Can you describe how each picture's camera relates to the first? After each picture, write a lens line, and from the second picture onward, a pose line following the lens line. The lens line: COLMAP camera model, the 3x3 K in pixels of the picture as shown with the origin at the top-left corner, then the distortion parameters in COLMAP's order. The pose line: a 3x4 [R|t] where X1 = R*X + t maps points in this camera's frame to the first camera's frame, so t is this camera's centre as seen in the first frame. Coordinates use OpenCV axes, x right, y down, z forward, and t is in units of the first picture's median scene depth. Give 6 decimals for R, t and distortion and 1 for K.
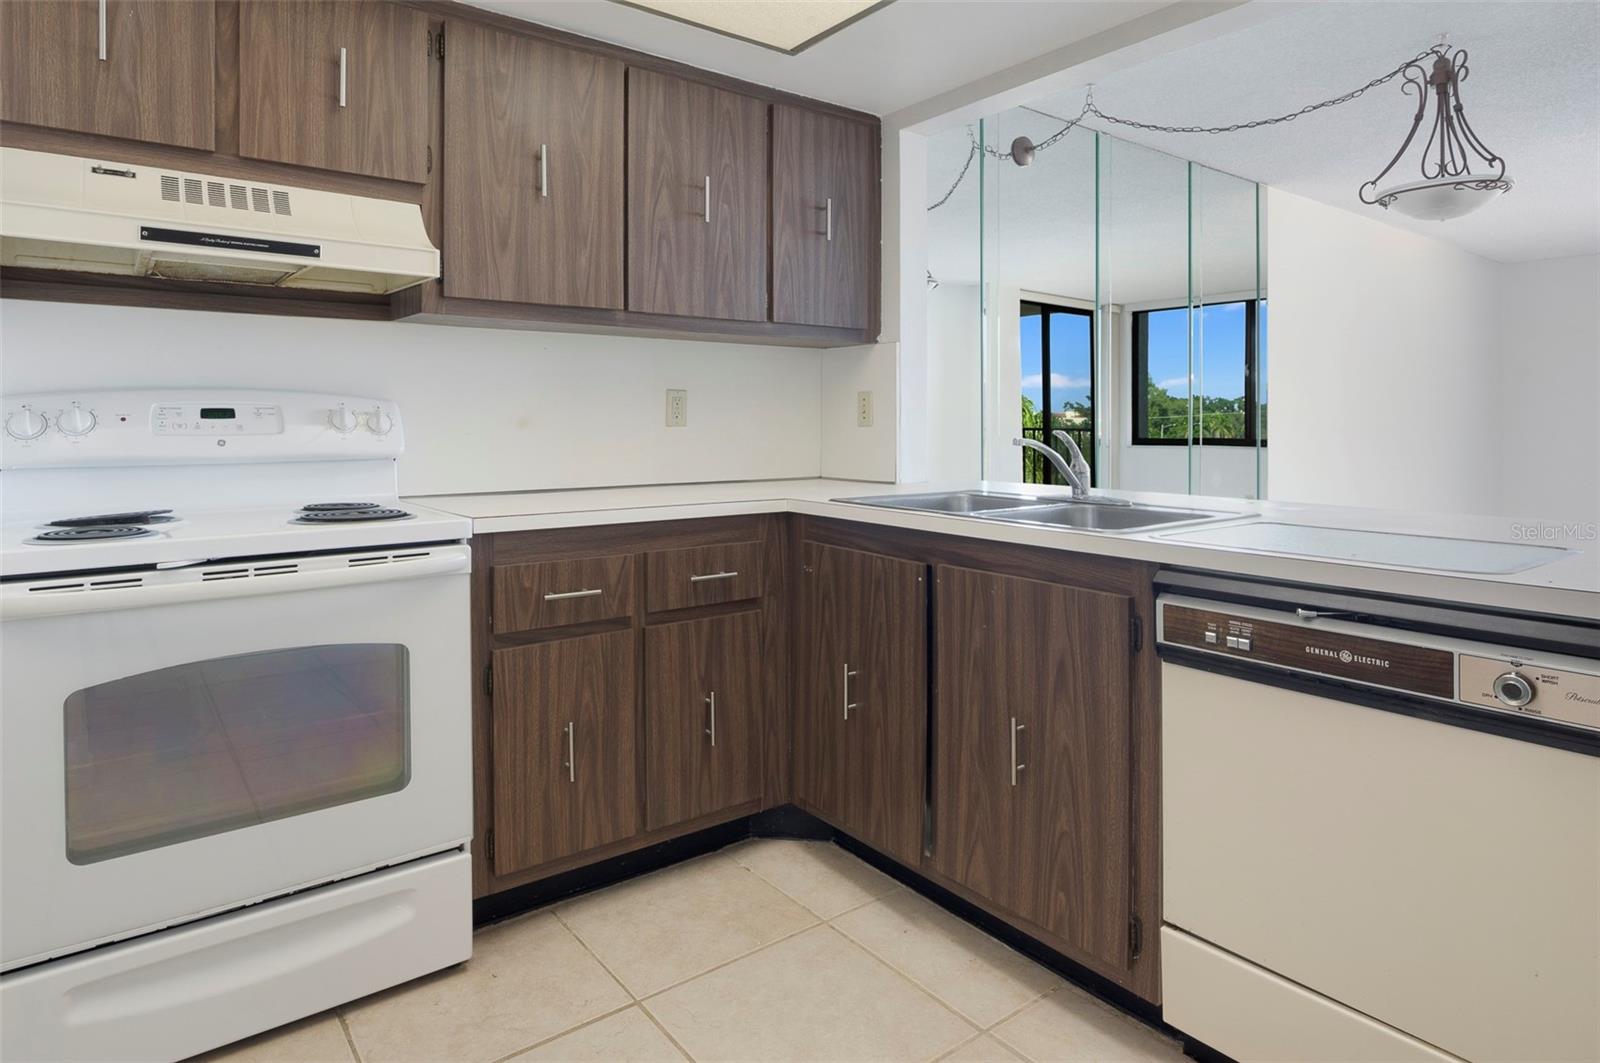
lens RADIAL K [[935.7, 0, 782.4], [0, 935.7, 416.1], [0, 0, 1]] dist [0.000697, -0.003174]
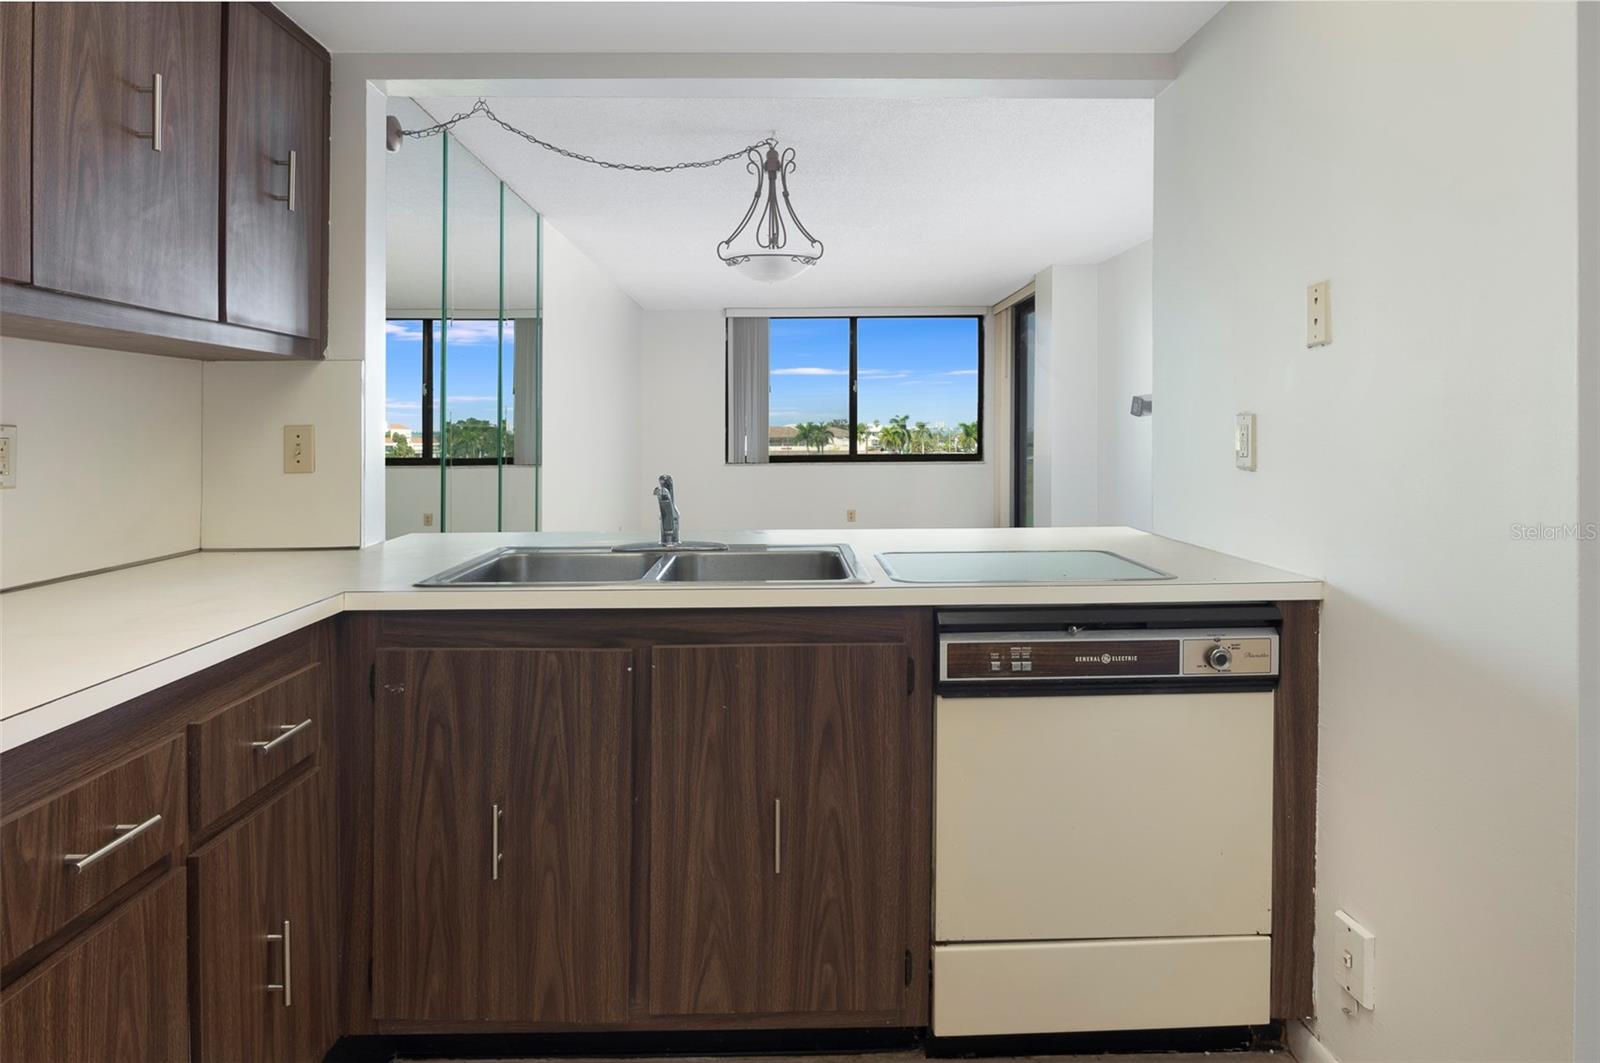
lens RADIAL K [[945.2, 0, 802.1], [0, 945.2, 432.7], [0, 0, 1]] dist [-0.001171, -0.004618]
pose [[0.574908, -0.008820, 0.818170, -0.433666], [0.004677, 0.999961, 0.007494, -0.036649], [-0.818204, -0.000482, 0.574927, 0.400855]]
